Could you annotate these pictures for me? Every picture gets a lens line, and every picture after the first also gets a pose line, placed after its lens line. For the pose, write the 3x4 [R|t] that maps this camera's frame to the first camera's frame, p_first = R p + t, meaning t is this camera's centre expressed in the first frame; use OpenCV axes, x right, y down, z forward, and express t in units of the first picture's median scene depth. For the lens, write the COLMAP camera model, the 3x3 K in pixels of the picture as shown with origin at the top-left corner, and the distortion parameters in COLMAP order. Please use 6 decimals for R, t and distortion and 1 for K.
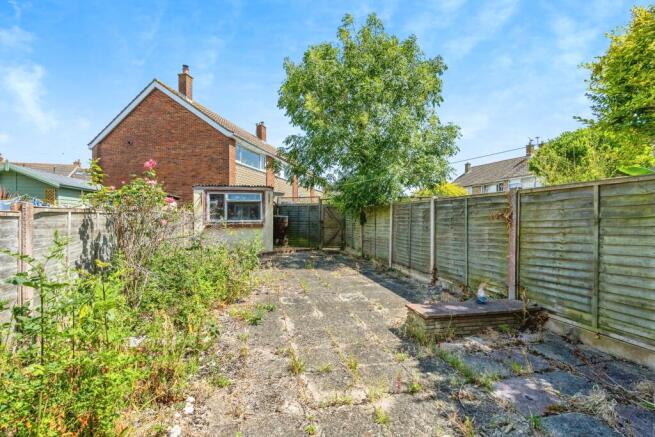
lens RADIAL K [[296.0, 0, 327.5], [0, 296.0, 218.5], [0, 0, 1]] dist [-0.003972, -0.000472]
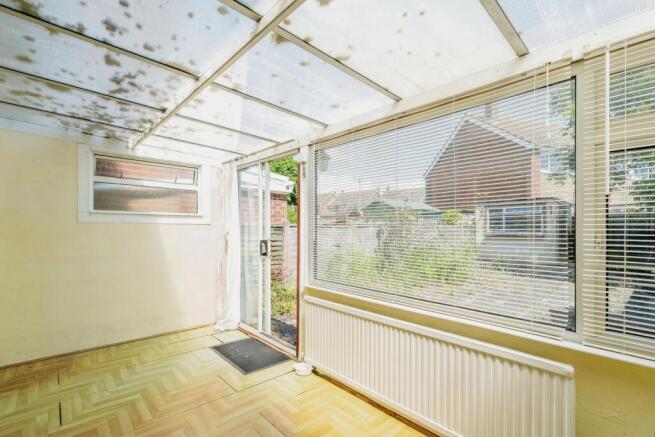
lens RADIAL K [[300.4, 0, 323.7], [0, 300.4, 224.1], [0, 0, 1]] dist [-0.000250, 0.000018]
pose [[0.484444, -0.005927, -0.874802, 0.319721], [-0.010981, 0.999857, -0.012856, -0.000662], [0.874753, 0.015834, 0.484309, -0.141857]]
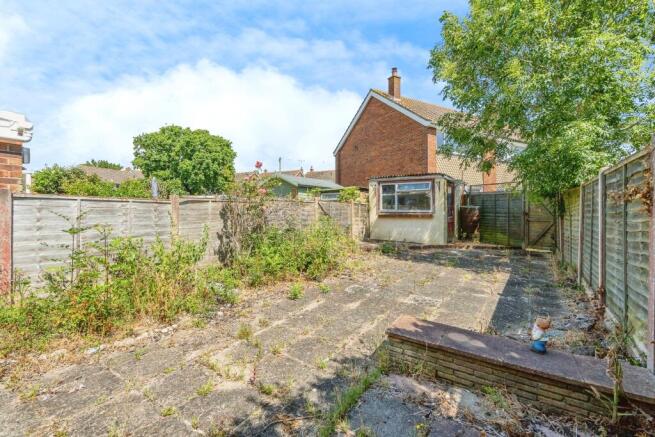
lens RADIAL K [[300.1, 0, 328.7], [0, 300.1, 209.0], [0, 0, 1]] dist [0.002670, 0.000356]
pose [[0.683844, 0.002071, -0.729626, 0.257032], [-0.007635, 0.999962, -0.004318, 0.008437], [0.729589, 0.008524, 0.683833, 0.122062]]
